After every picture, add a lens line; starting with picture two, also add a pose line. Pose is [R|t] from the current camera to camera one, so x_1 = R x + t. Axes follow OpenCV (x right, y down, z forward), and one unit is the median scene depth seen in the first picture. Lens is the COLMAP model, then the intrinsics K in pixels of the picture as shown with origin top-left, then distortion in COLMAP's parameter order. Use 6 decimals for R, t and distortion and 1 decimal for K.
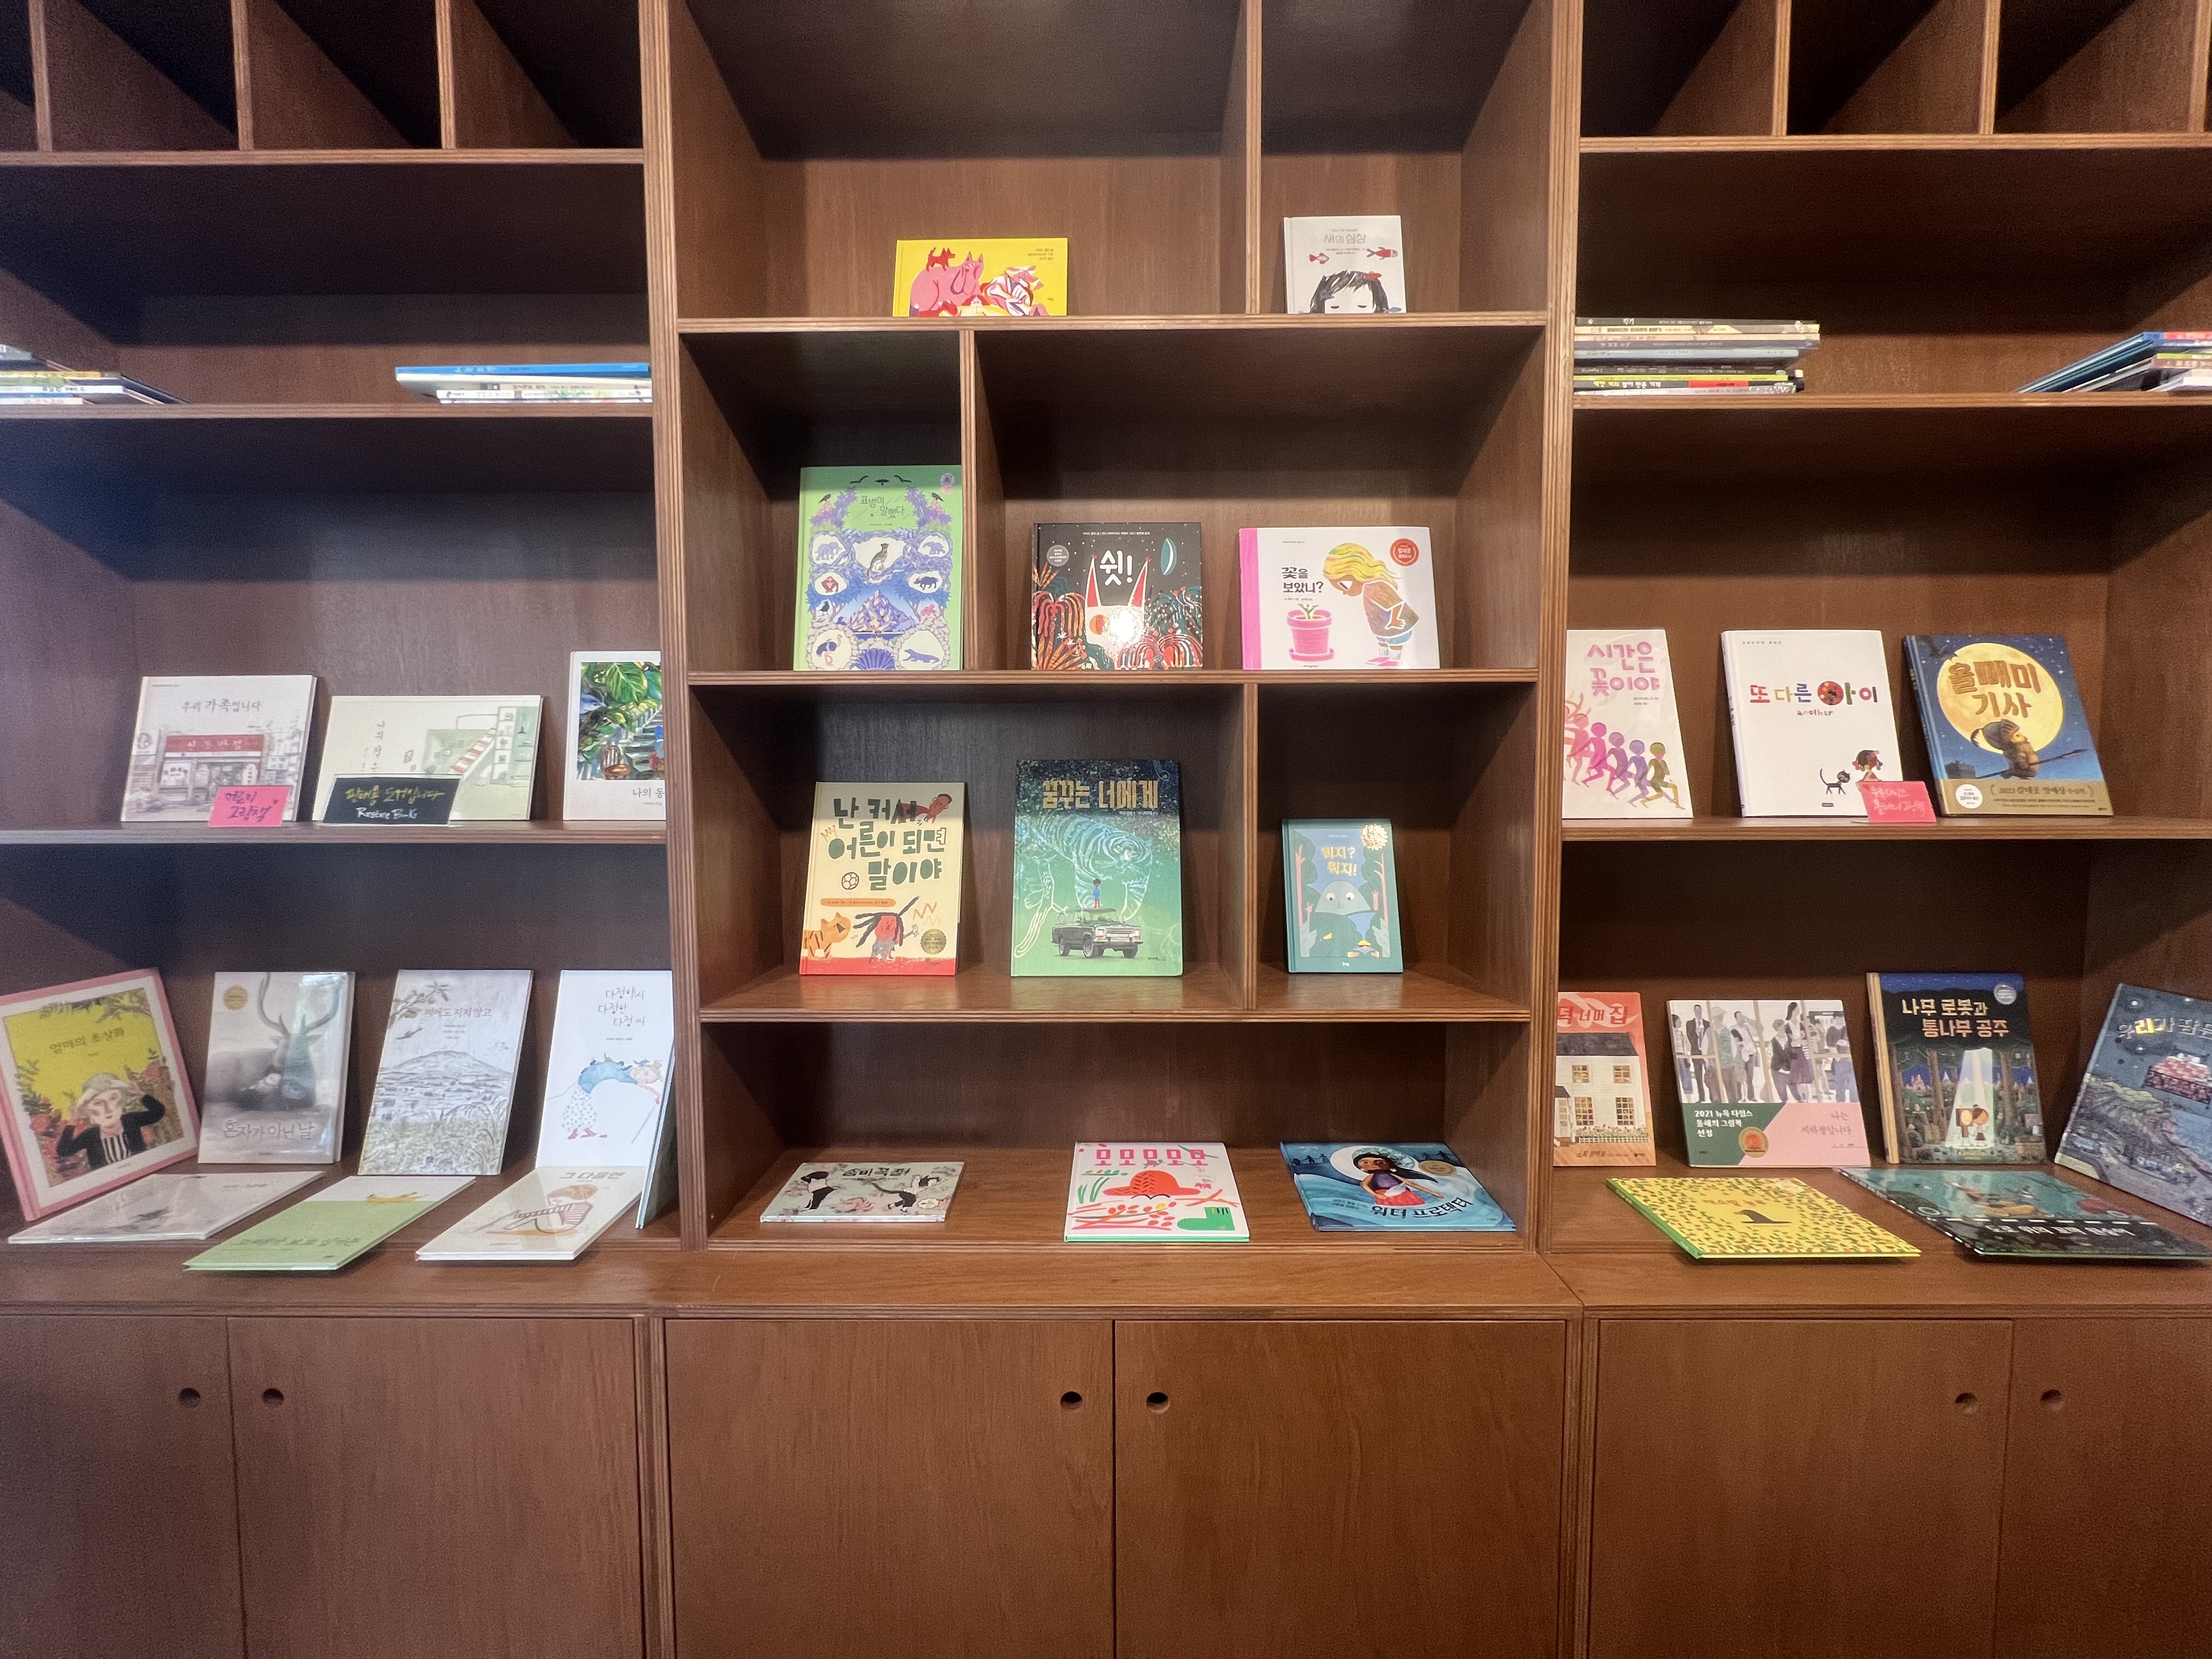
lens RADIAL K [[890.1, 0, 1110.4], [0, 890.1, 827.8], [0, 0, 1]] dist [-0.001042, -0.000197]
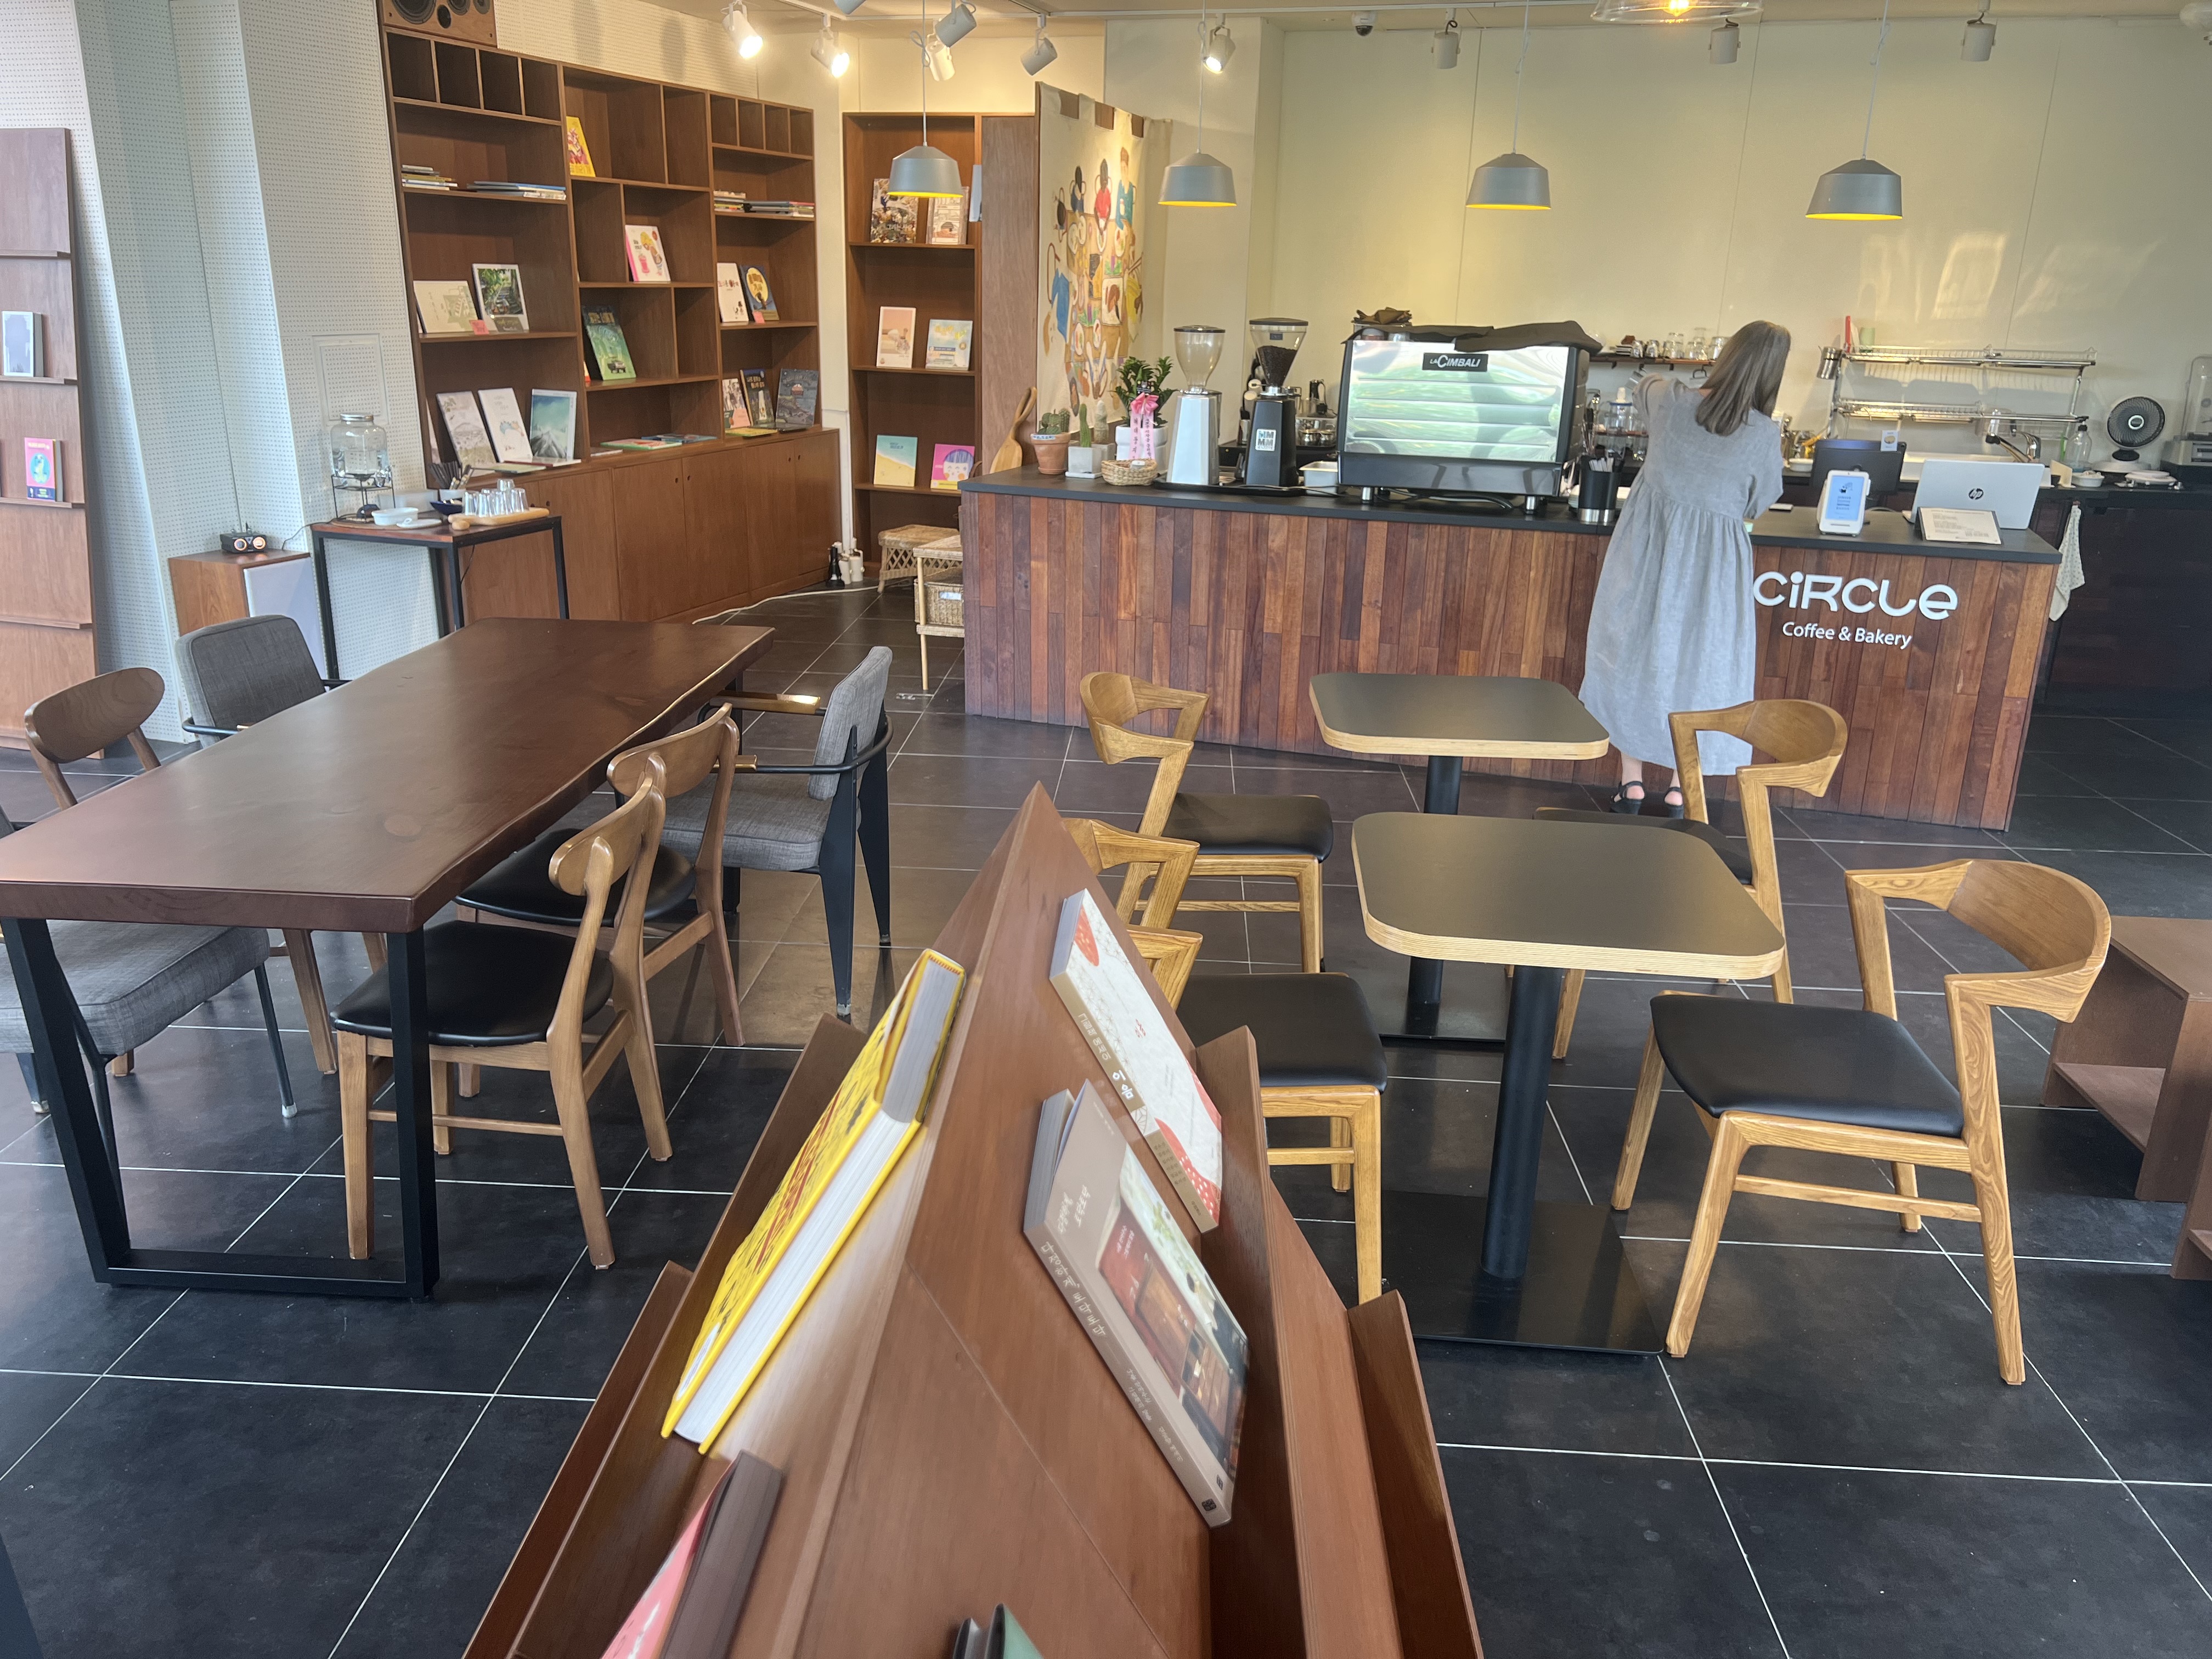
lens RADIAL K [[1661.7, 0, 1099.0], [0, 1661.7, 840.7], [0, 0, 1]] dist [0.076521, -0.086350]
pose [[0.331472, -0.297475, 0.895341, -5.238557], [0.024169, 0.951358, 0.307139, -0.063031], [-0.943155, -0.080168, 0.322538, -2.638085]]
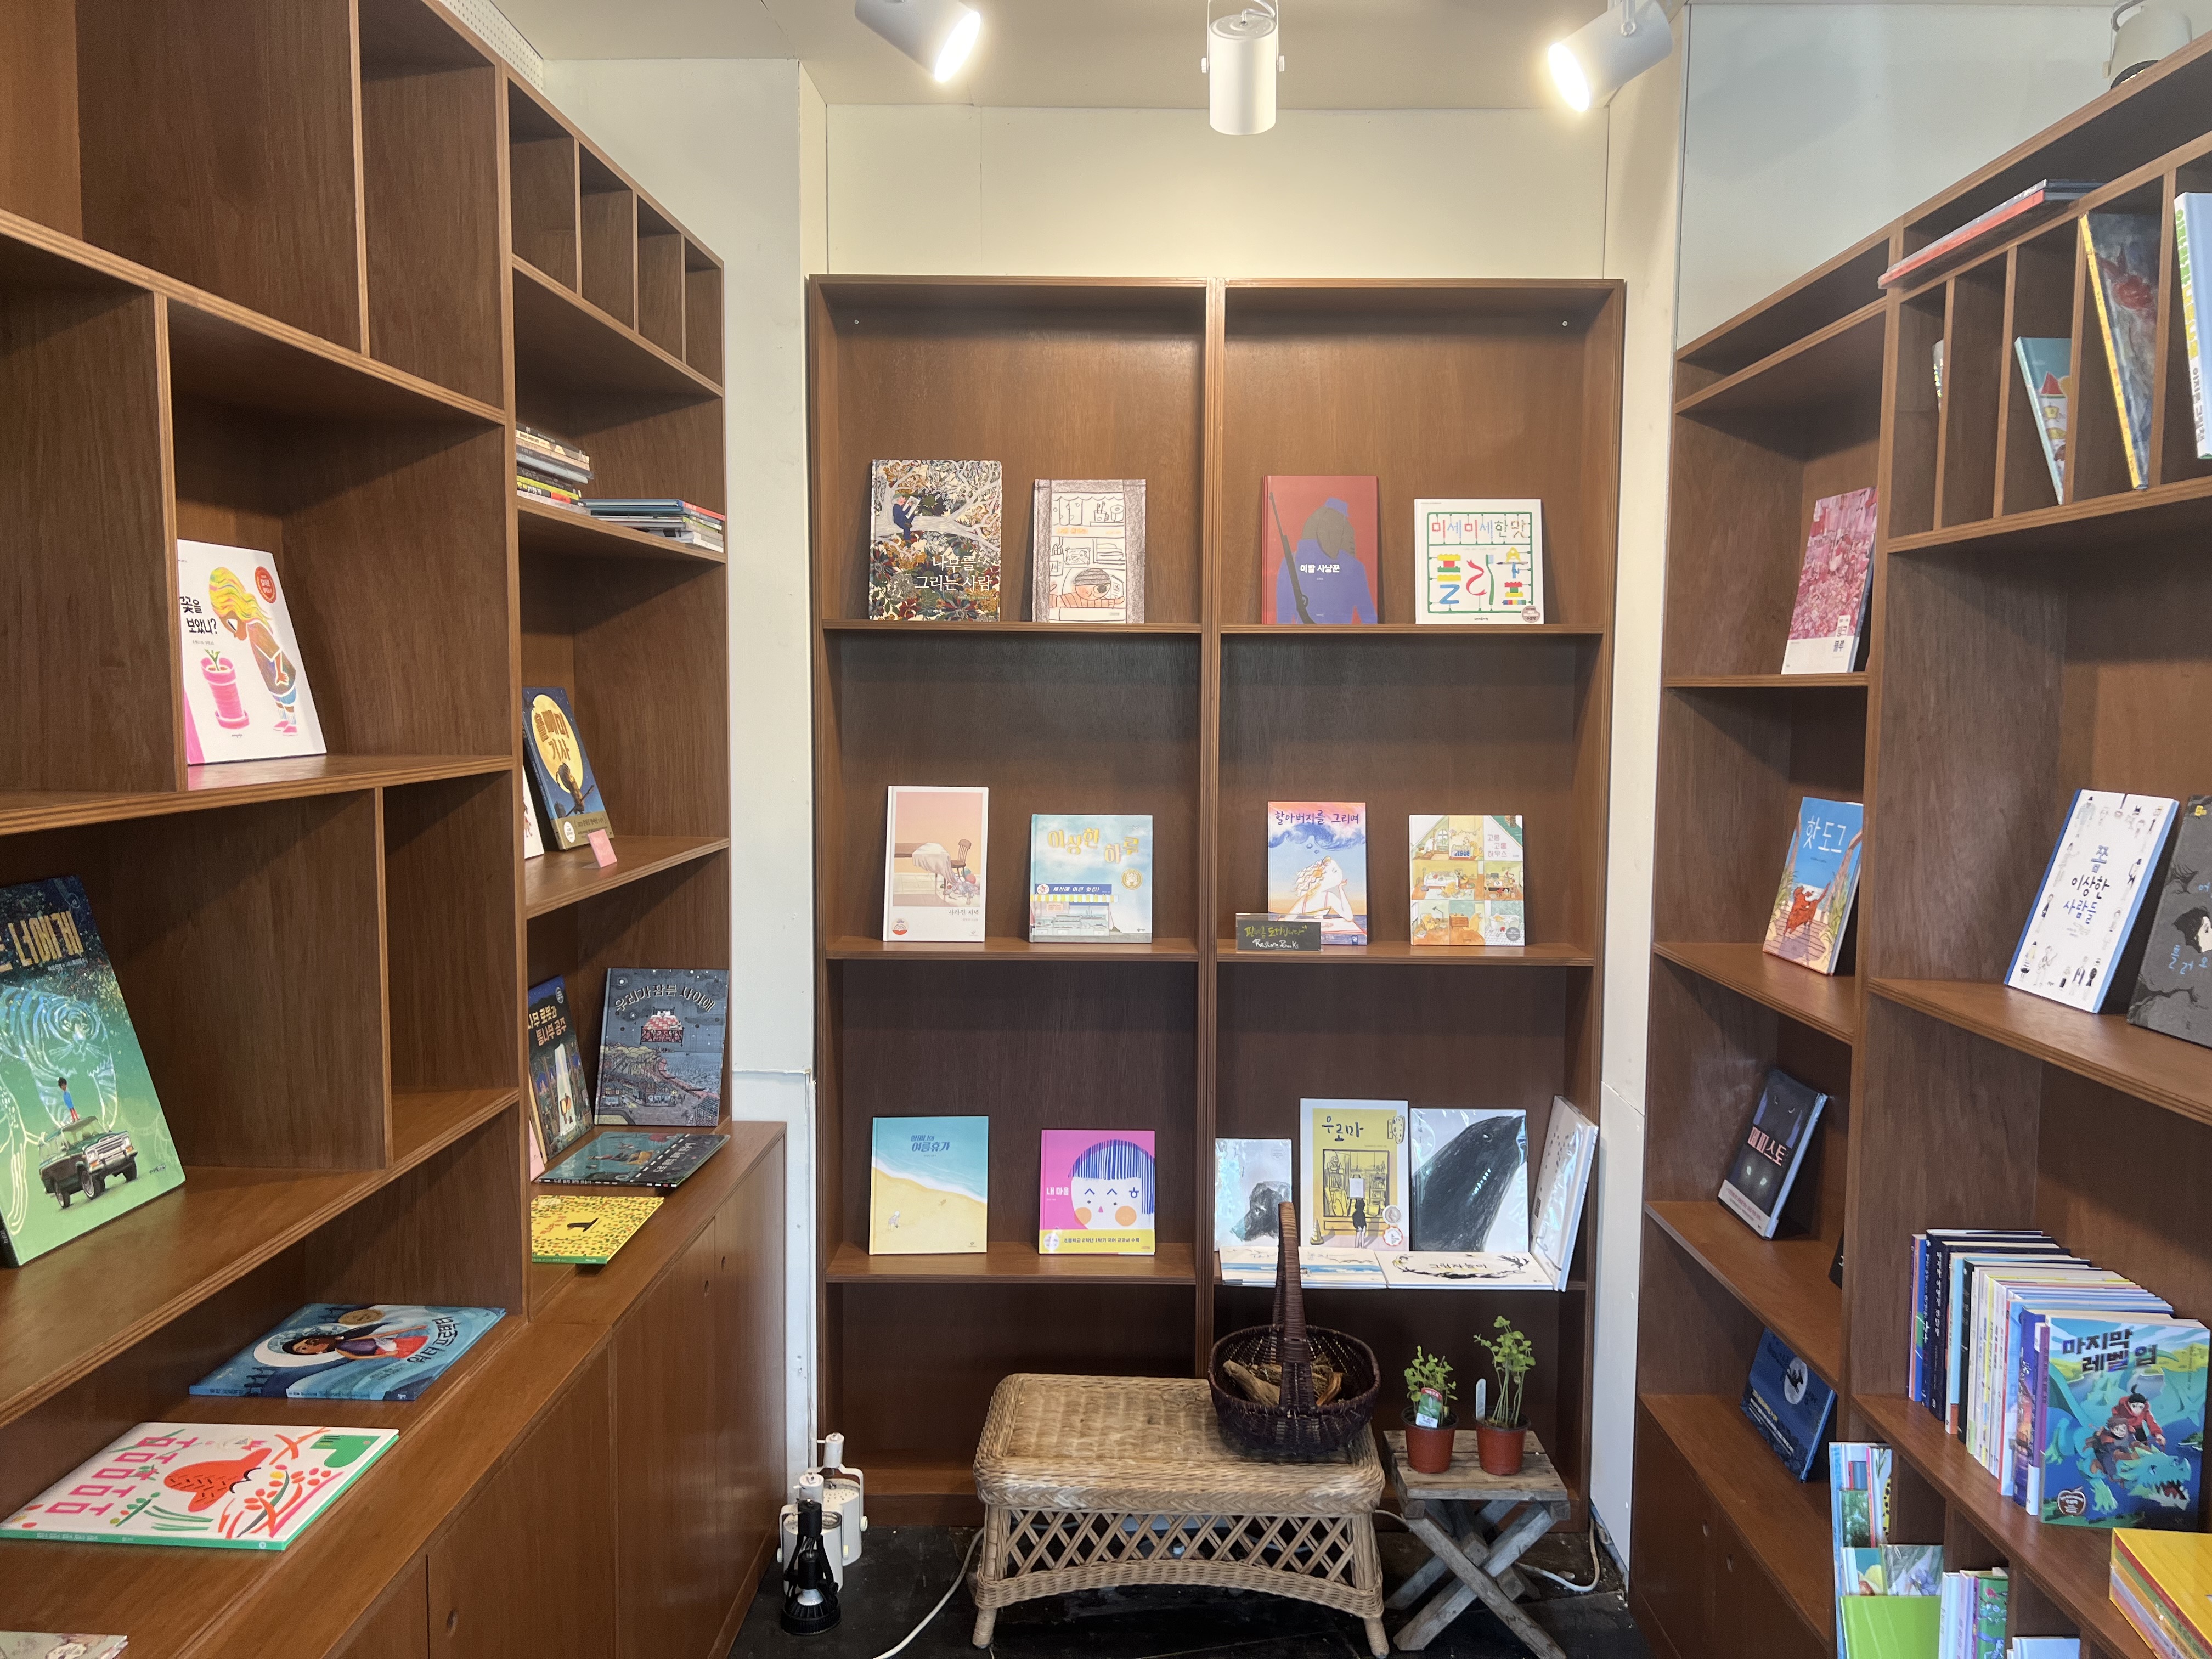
lens RADIAL K [[1661.7, 0, 1099.0], [0, 1661.7, 840.7], [0, 0, 1]] dist [0.076521, -0.086350]
pose [[0.036280, -0.091330, 0.995160, -1.188725], [0.045684, 0.994926, 0.089643, -0.187574], [-0.998297, 0.042210, 0.040268, 0.211000]]
